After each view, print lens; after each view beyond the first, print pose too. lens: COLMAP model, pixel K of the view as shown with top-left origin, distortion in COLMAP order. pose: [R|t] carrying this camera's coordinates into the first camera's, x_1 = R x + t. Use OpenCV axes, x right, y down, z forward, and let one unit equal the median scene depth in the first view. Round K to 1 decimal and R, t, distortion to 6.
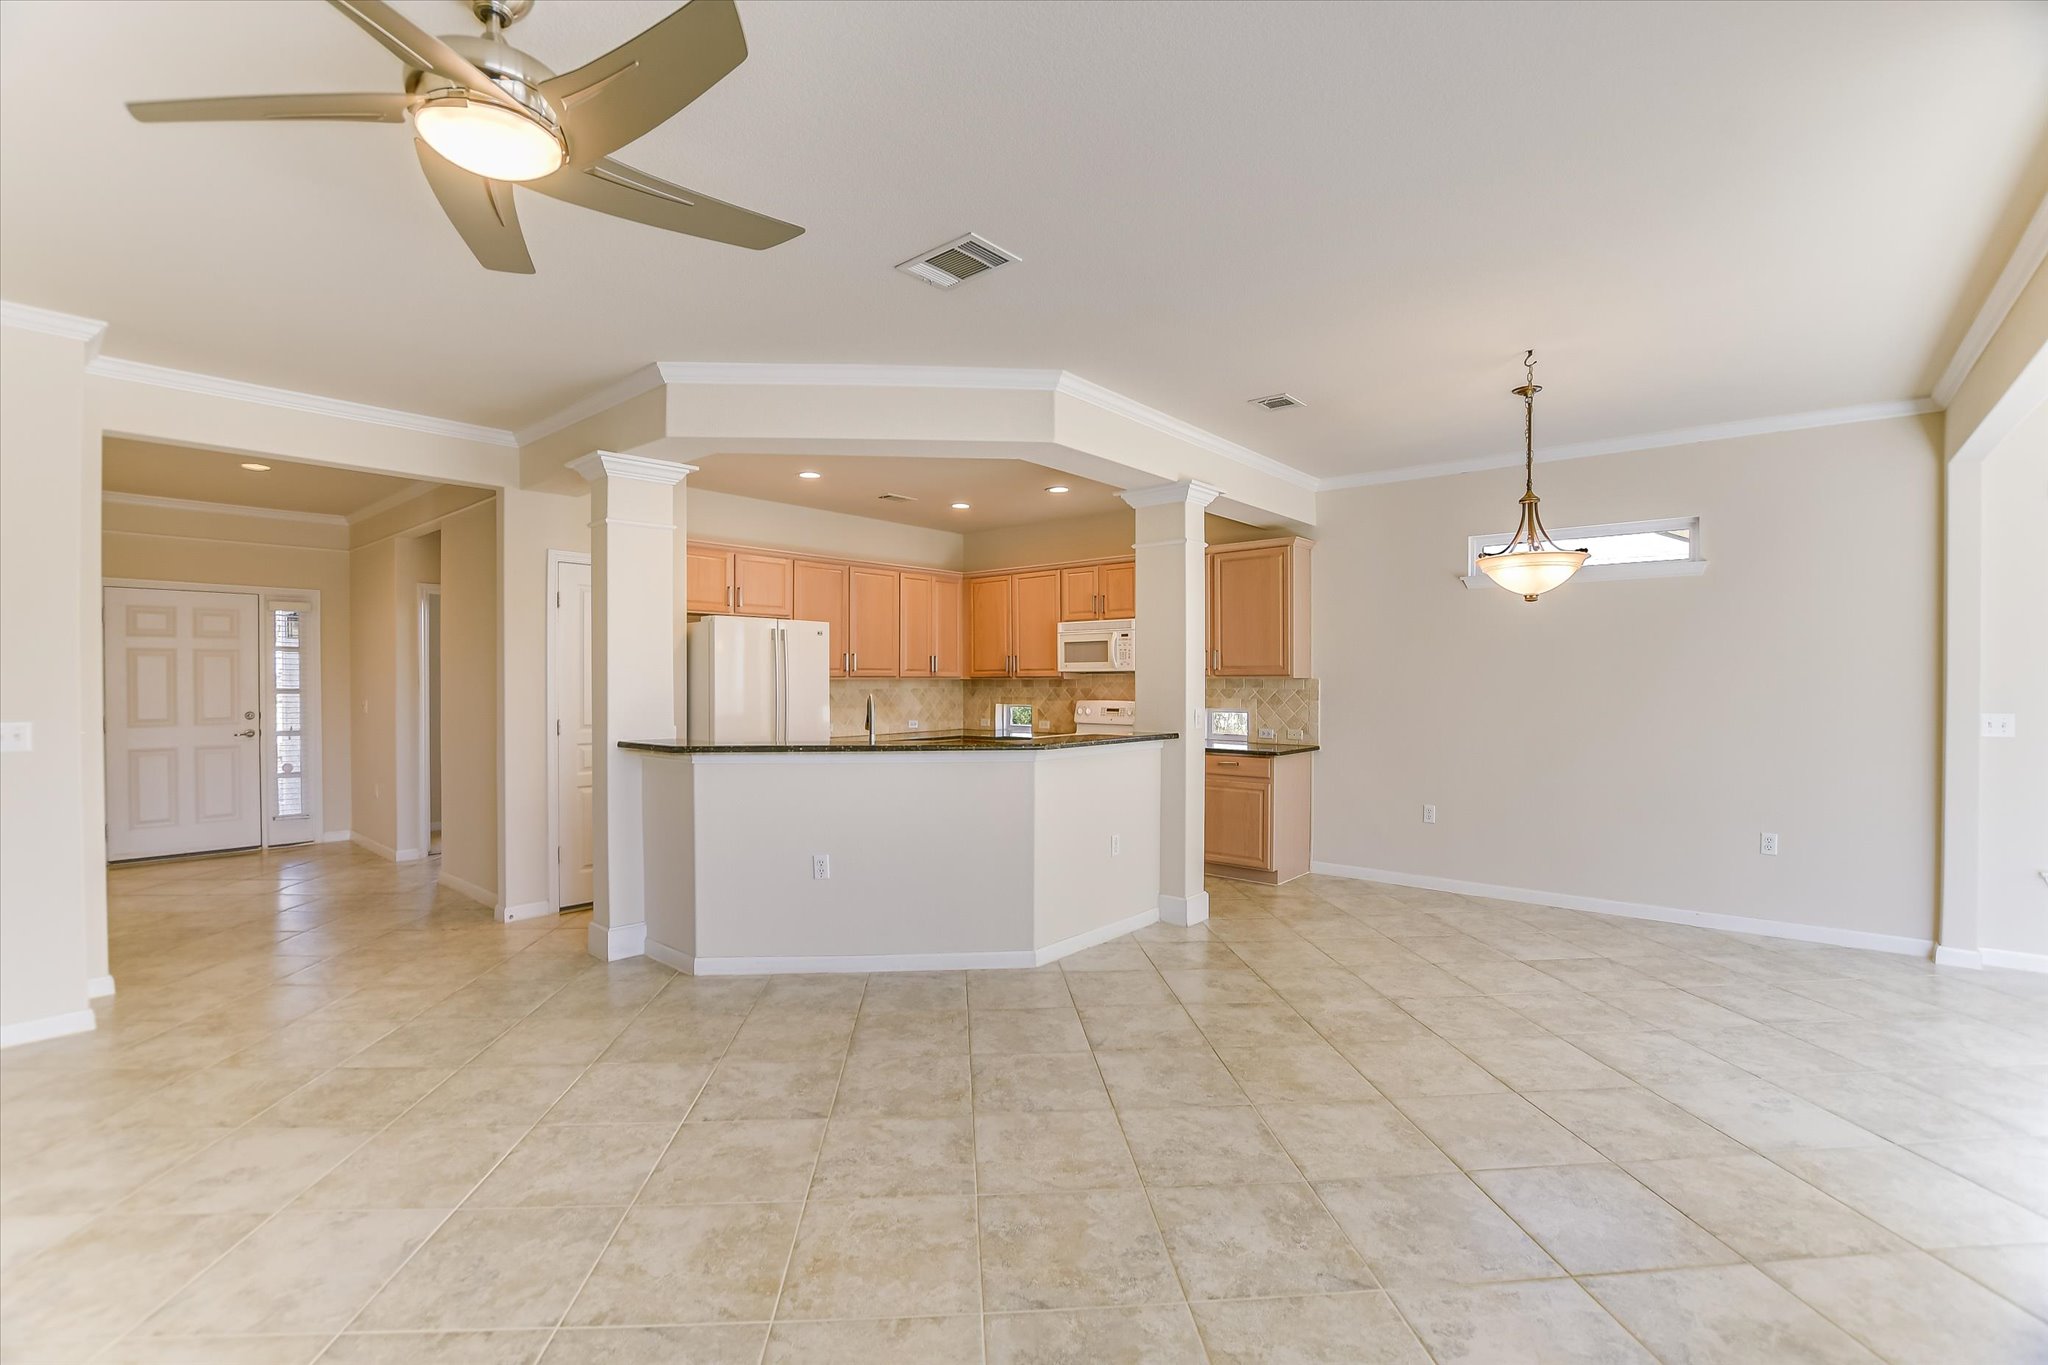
lens RADIAL K [[903.5, 0, 1012.1], [0, 903.5, 688.6], [0, 0, 1]] dist [-0.026873, -0.001157]
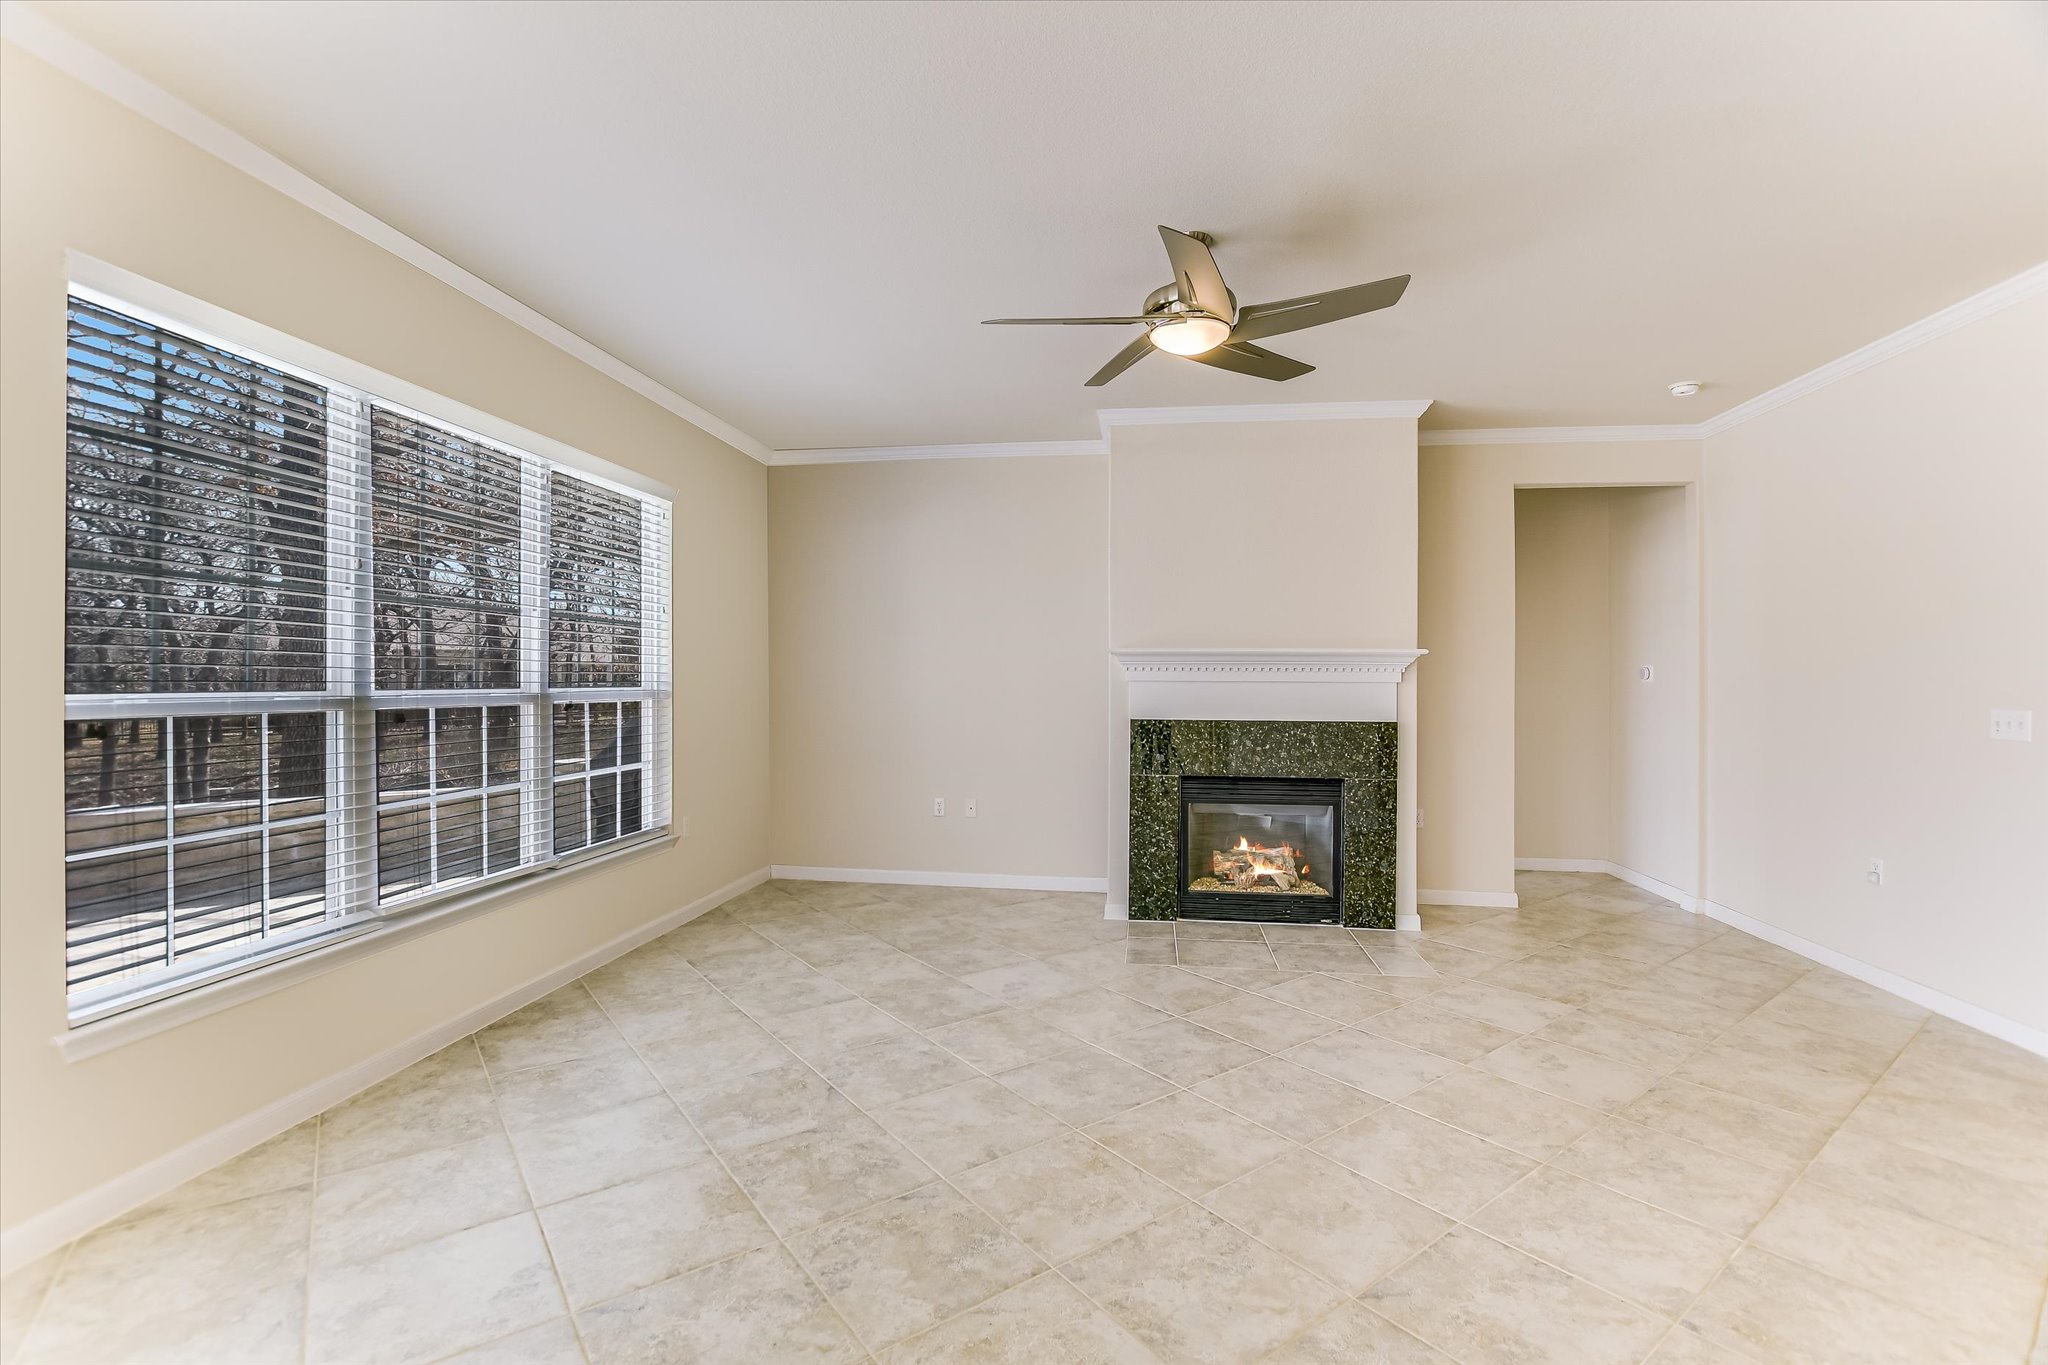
lens RADIAL K [[903.5, 0, 1008.6], [0, 903.5, 691.0], [0, 0, 1]] dist [-0.026873, -0.001157]
pose [[-0.844671, 0.002181, -0.535281, 0.267622], [-0.009878, 0.999758, 0.019662, 0.007789], [0.535194, 0.021896, -0.844445, 1.016494]]
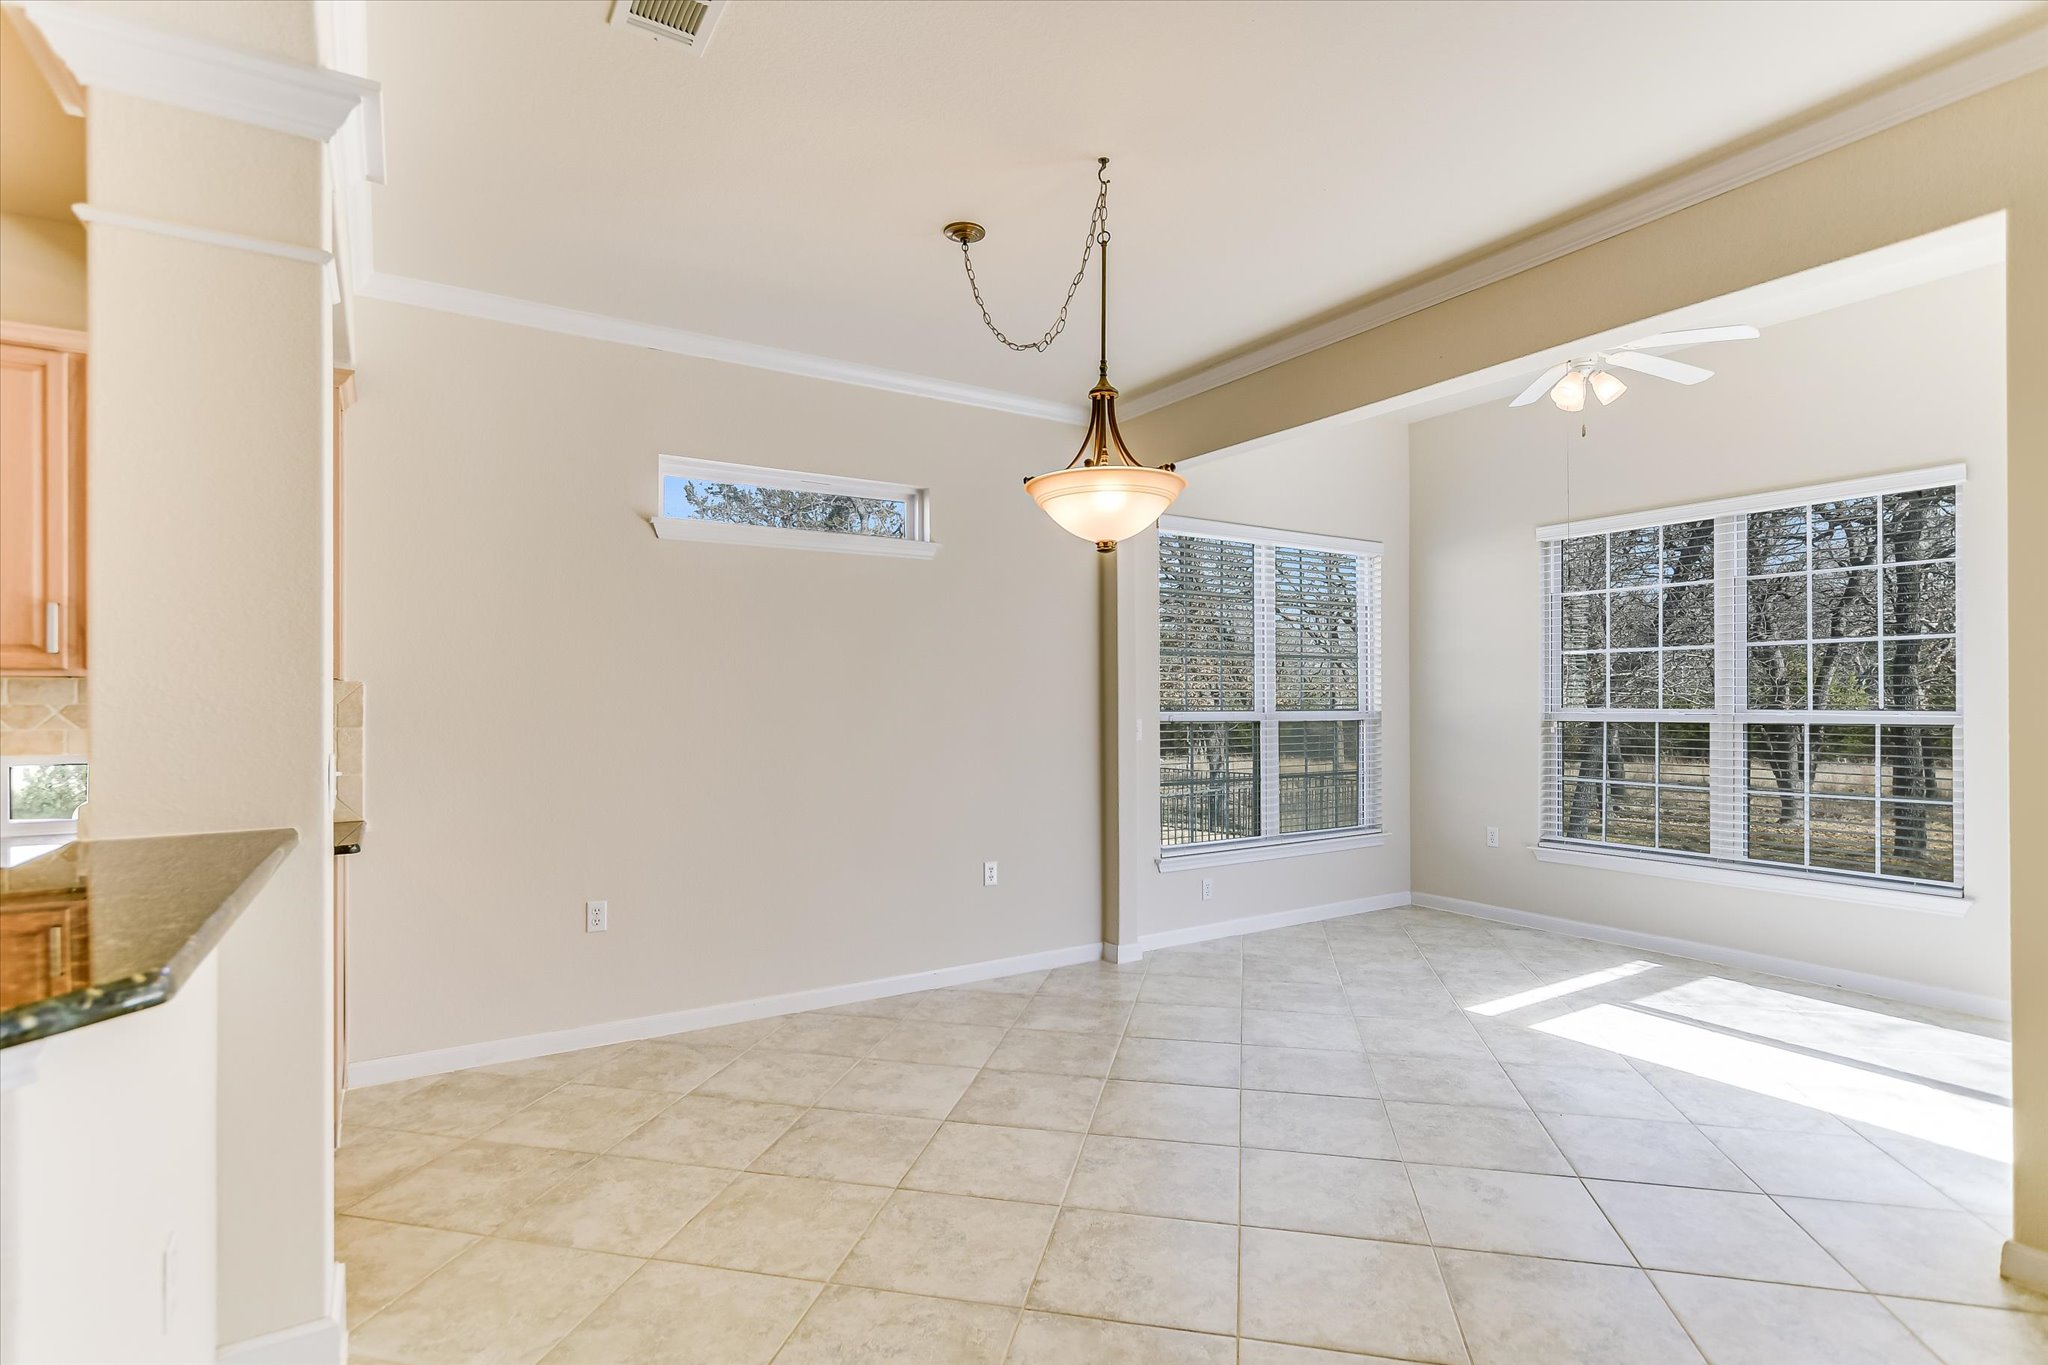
lens RADIAL K [[1008.5, 0, 1007.1], [0, 1008.5, 695.0], [0, 0, 1]] dist [0.000458, -0.000957]
pose [[0.294115, 0.006044, 0.955751, -0.121452], [0.012591, 0.999869, -0.010198, 0.009808], [-0.955687, 0.015033, 0.294000, 0.826425]]
